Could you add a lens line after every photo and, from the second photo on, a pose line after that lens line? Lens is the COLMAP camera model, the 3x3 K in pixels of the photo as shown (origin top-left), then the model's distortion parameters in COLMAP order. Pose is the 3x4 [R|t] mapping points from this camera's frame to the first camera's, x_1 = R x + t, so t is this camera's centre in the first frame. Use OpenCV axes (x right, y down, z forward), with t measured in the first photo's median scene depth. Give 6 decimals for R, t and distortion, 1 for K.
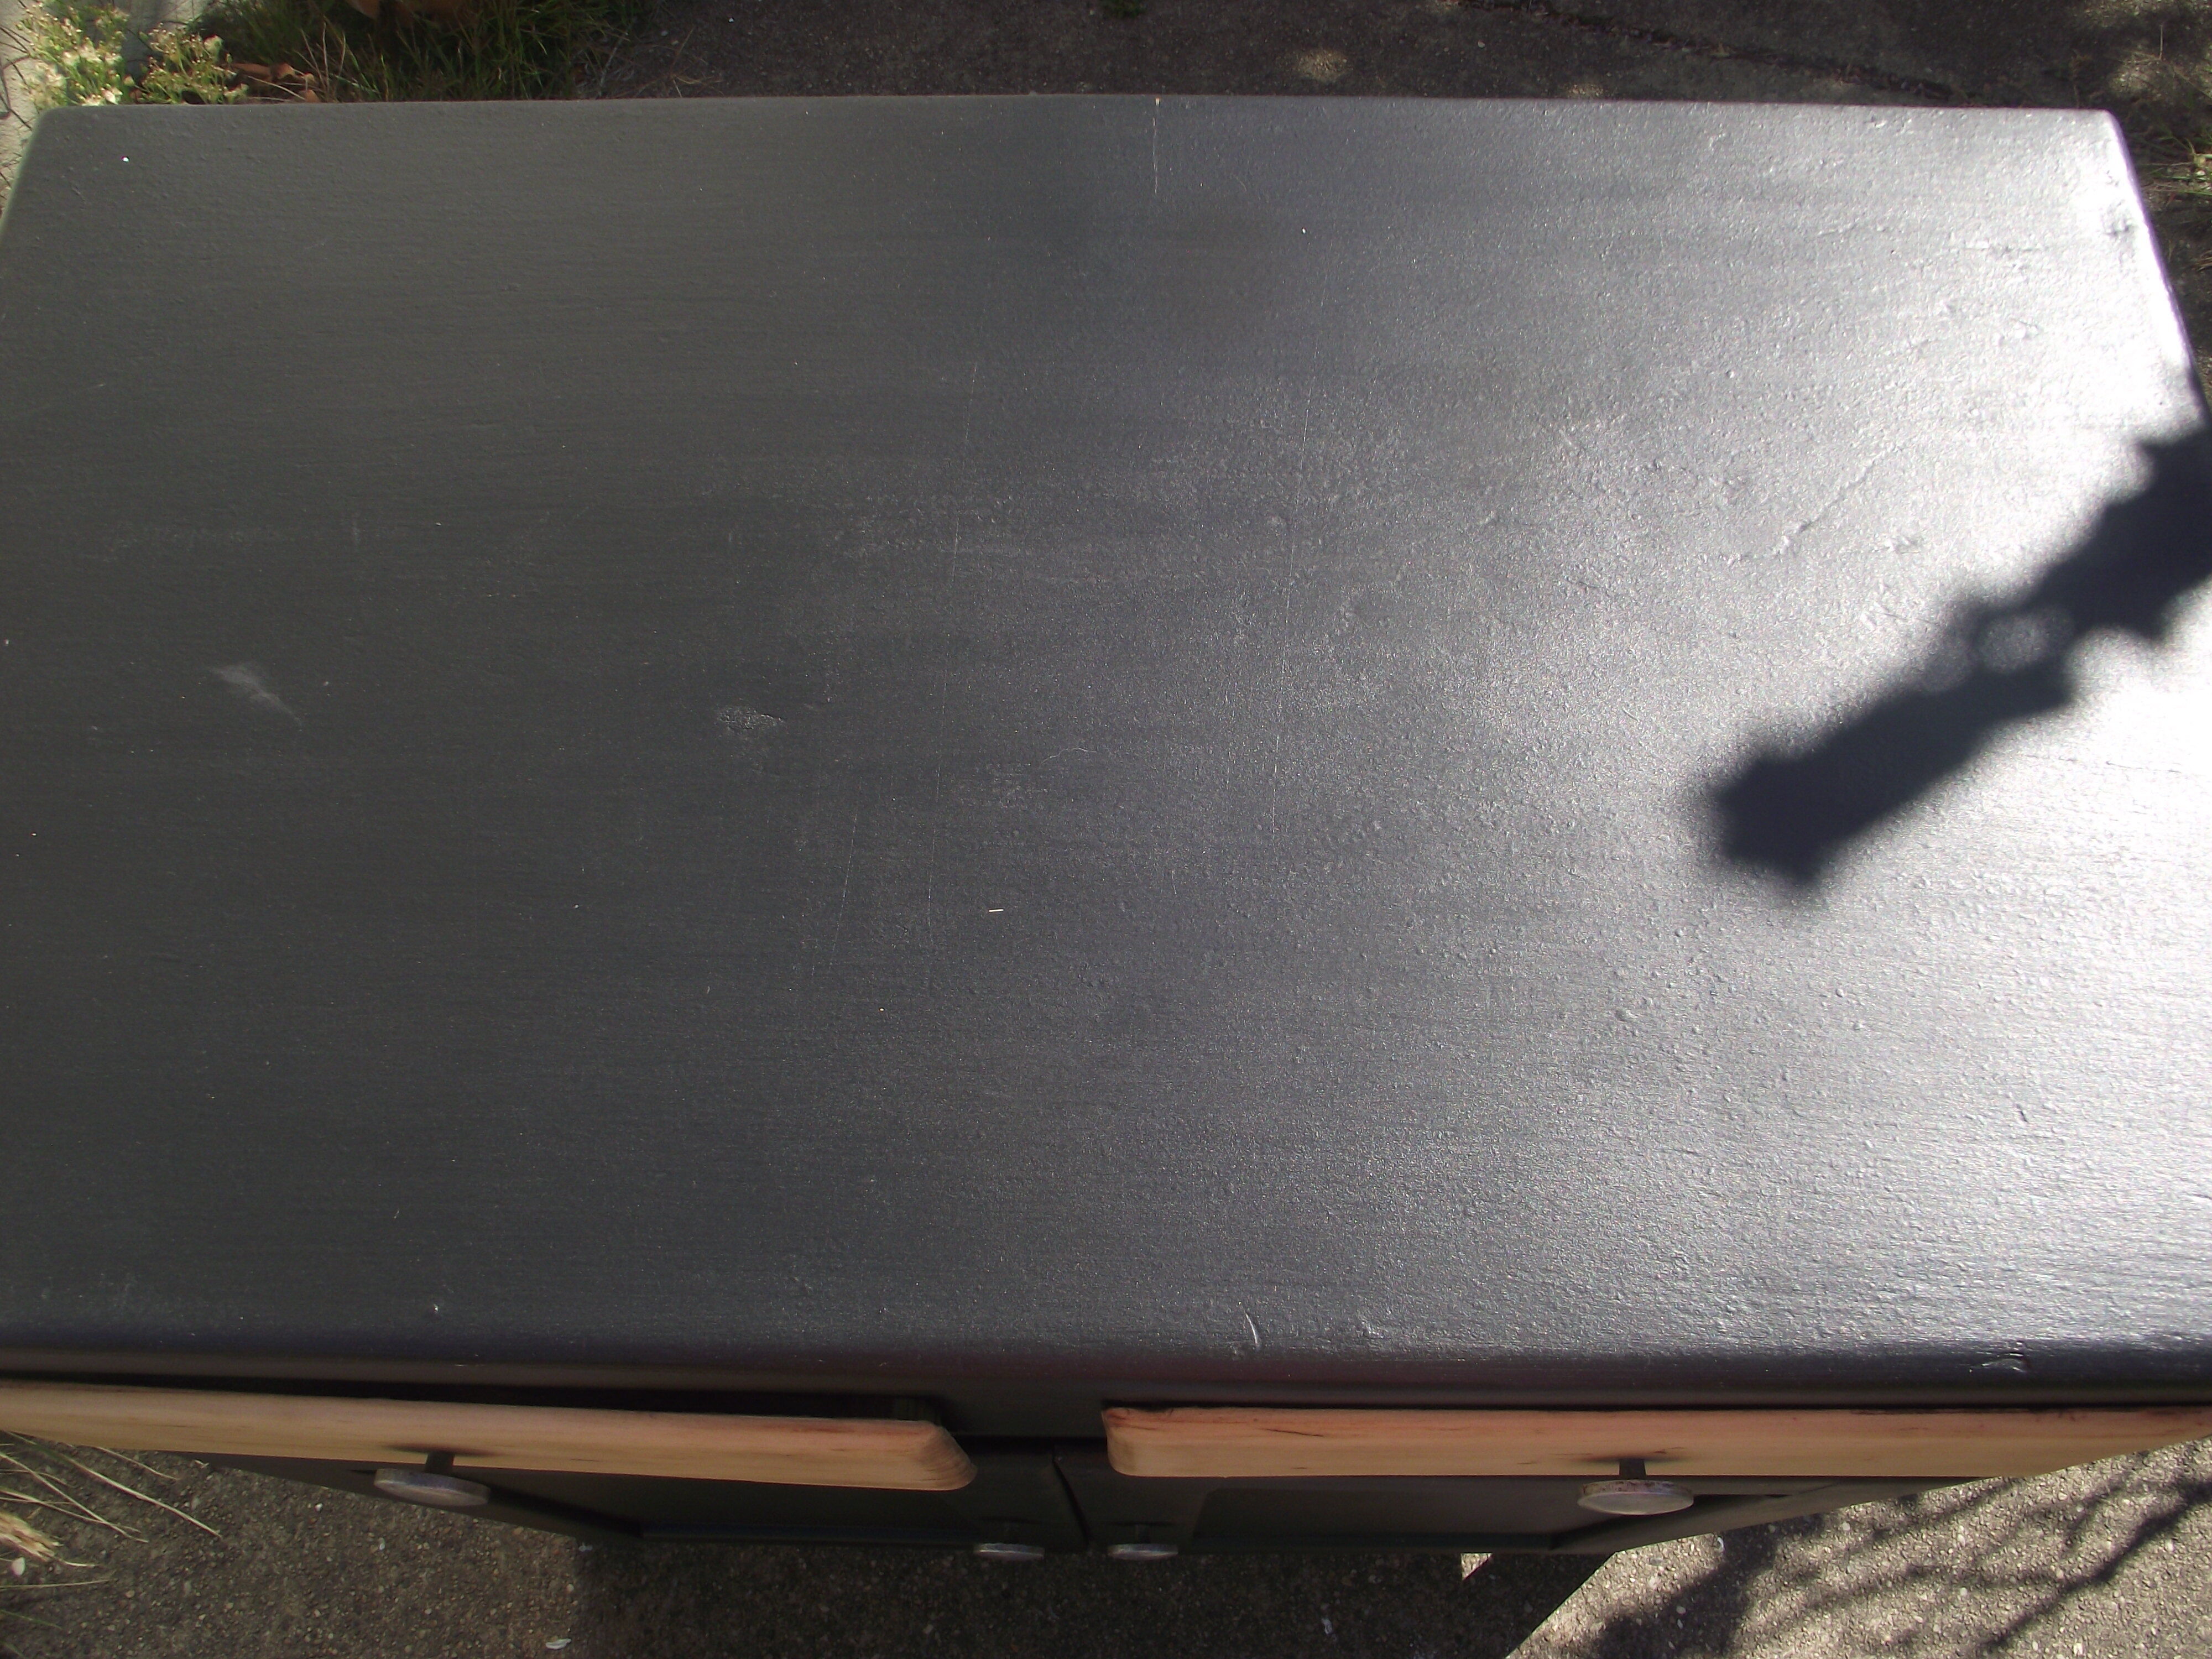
lens RADIAL K [[1761.2, 0, 1071.5], [0, 1761.2, 853.3], [0, 0, 1]] dist [-0.042226, 0.007161]
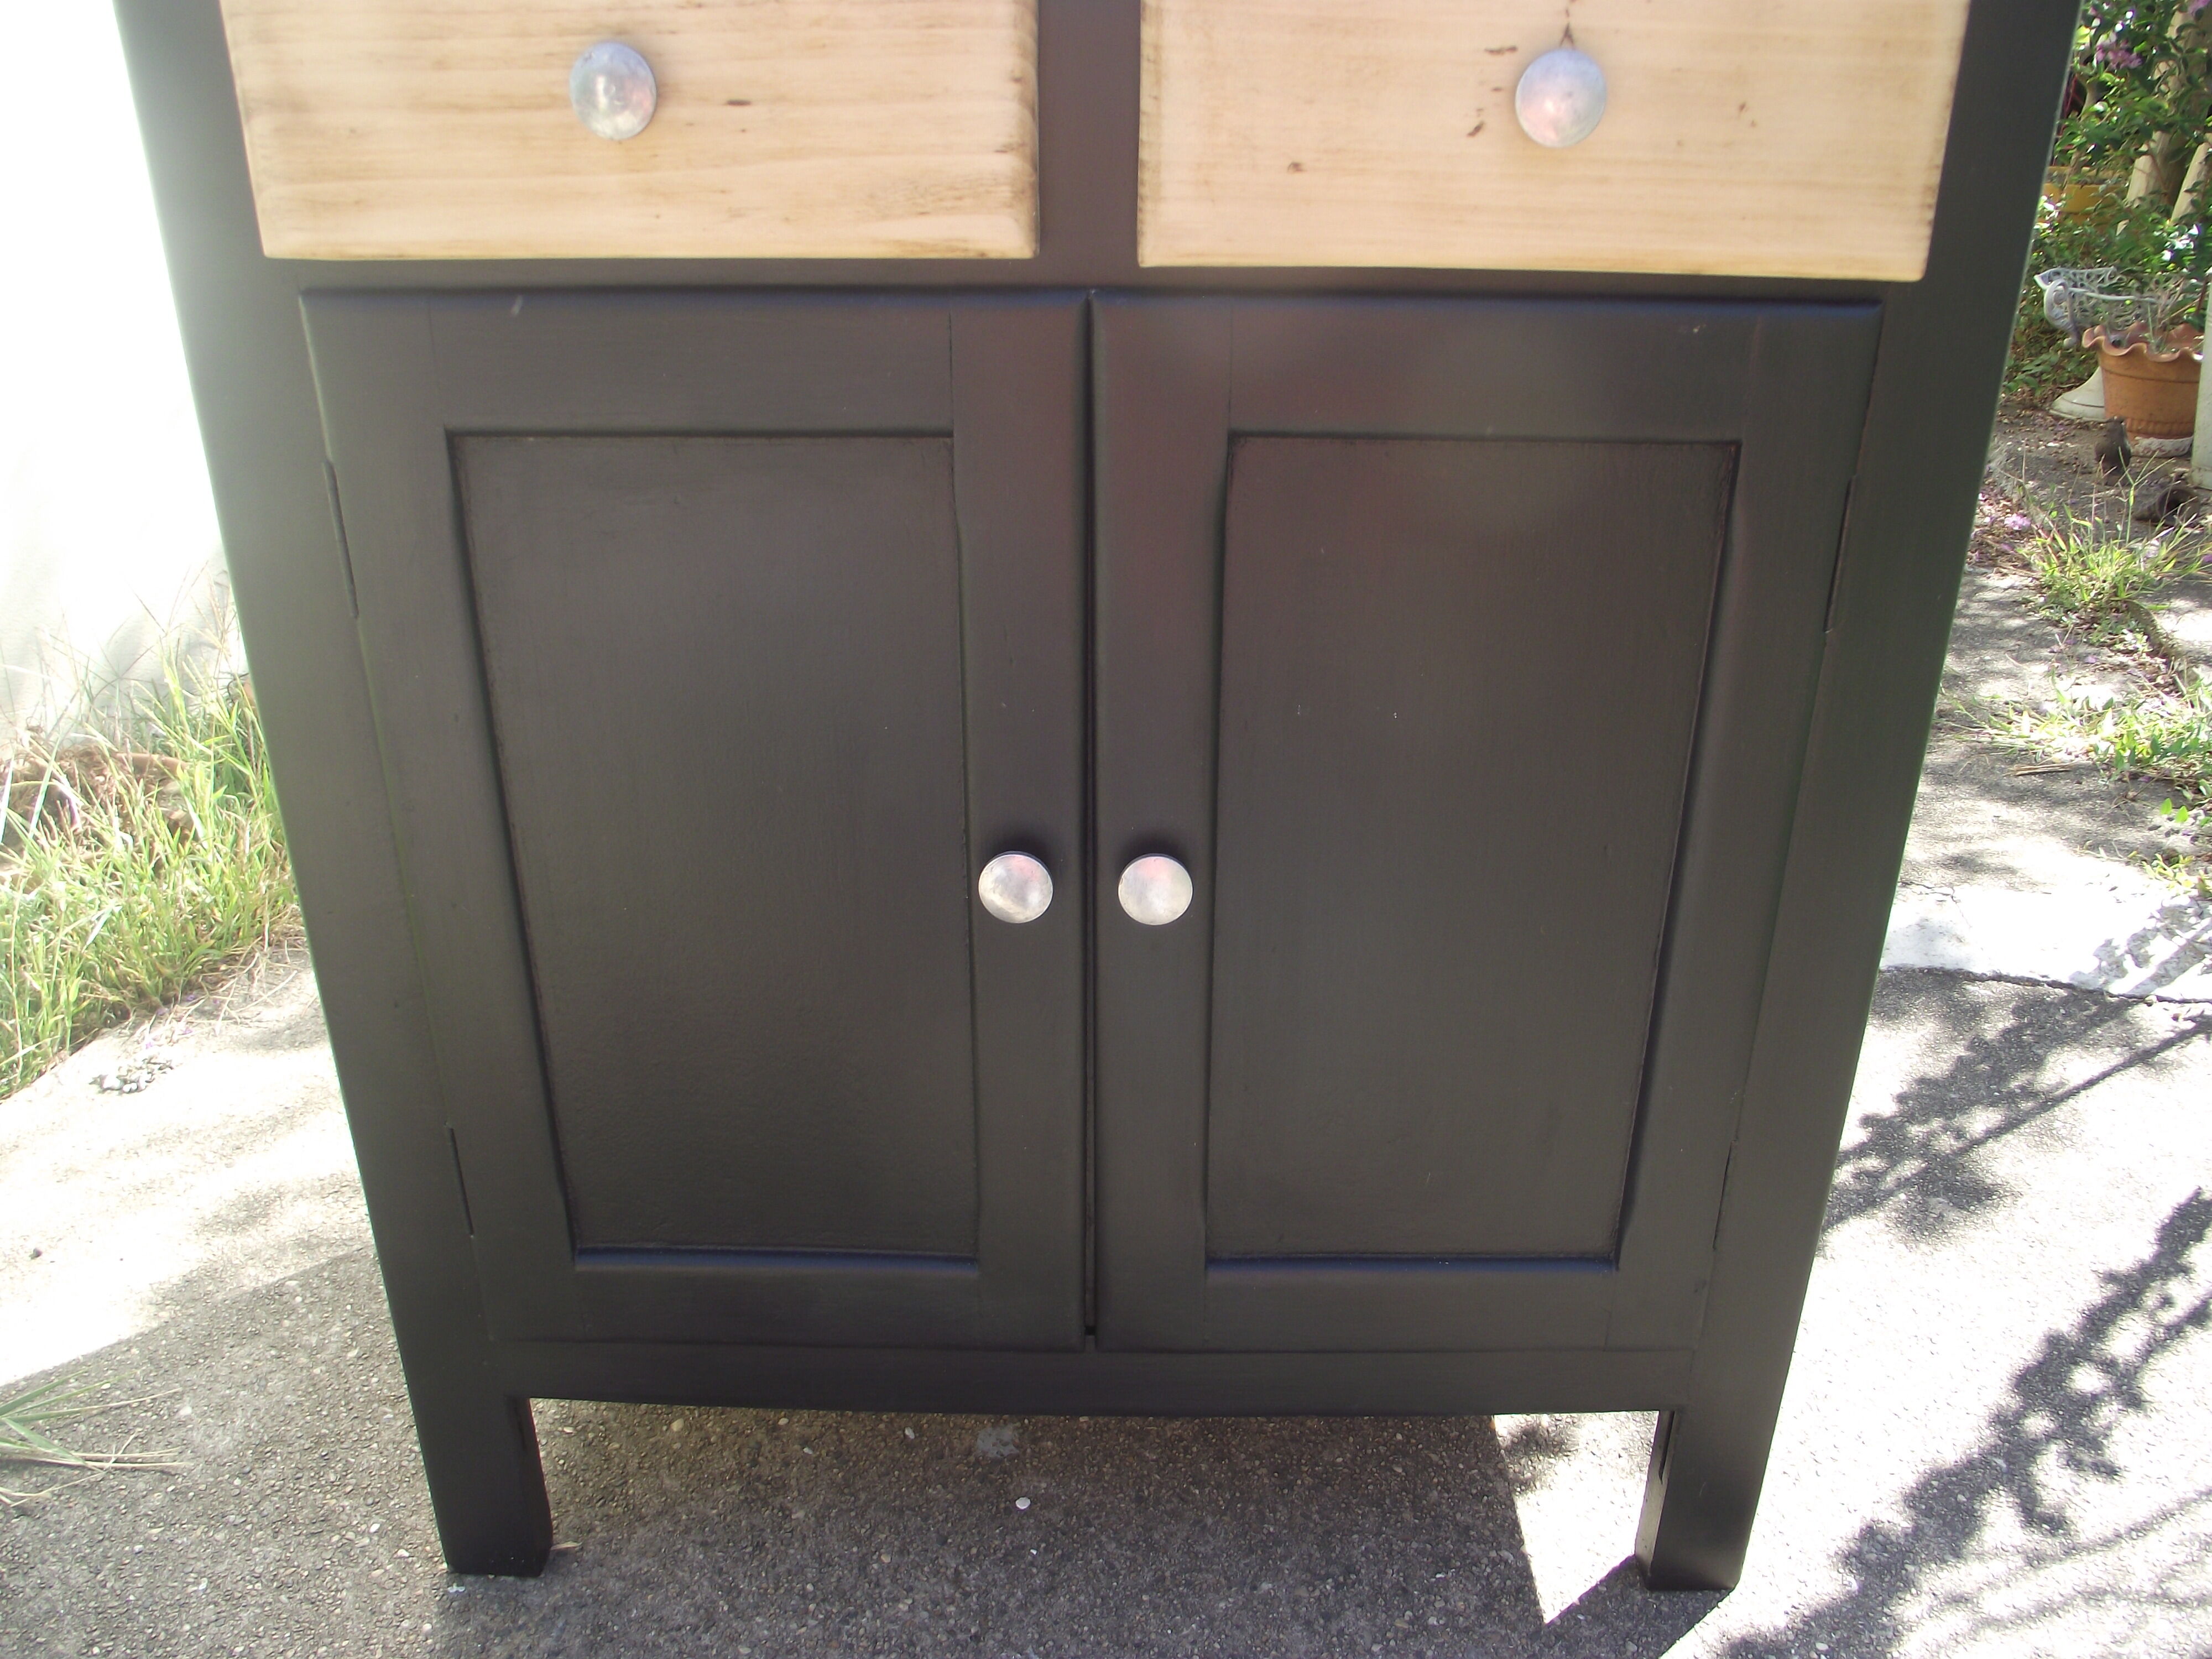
lens RADIAL K [[1761.2, 0, 1076.3], [0, 1761.2, 830.8], [0, 0, 1]] dist [-0.042226, 0.007161]
pose [[0.999558, 0.028134, 0.009596, -0.009748], [-0.015545, 0.769899, -0.637976, 0.647605], [-0.025336, 0.637545, 0.769996, 0.152704]]
